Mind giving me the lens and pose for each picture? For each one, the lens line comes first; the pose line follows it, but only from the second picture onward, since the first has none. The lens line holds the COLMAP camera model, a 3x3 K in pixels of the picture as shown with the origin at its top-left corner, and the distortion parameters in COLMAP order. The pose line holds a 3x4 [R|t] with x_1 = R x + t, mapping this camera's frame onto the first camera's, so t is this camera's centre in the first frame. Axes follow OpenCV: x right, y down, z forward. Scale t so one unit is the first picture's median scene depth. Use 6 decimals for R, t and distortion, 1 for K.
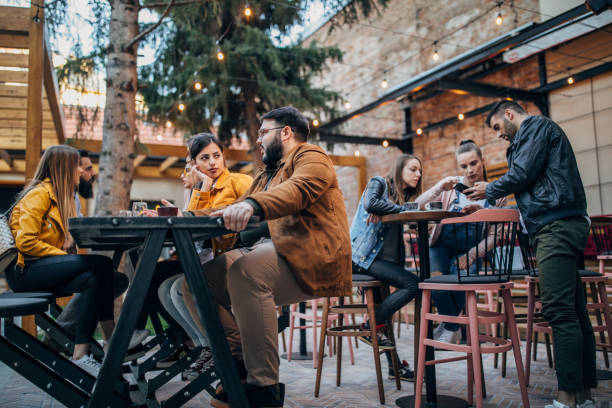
lens RADIAL K [[567.8, 0, 306.8], [0, 567.8, 218.5], [0, 0, 1]] dist [-0.009119, 0.000000]
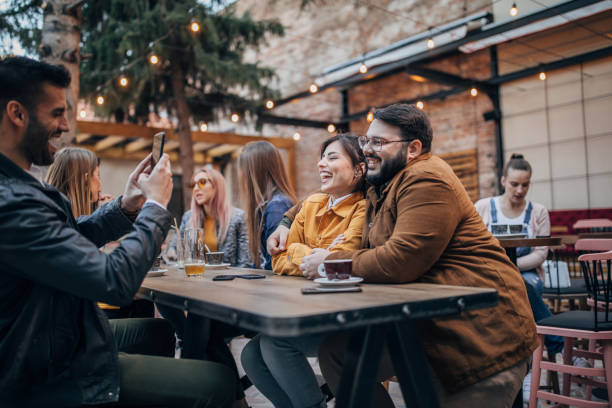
lens RADIAL K [[567.8, 0, 296.2], [0, 567.8, 211.1], [0, 0, 1]] dist [-0.009119, 0.000000]
pose [[0.981118, 0.004336, 0.193361, -0.087228], [-0.011358, 0.999315, 0.035220, -0.023347], [-0.193076, -0.036751, 0.980495, 0.068381]]
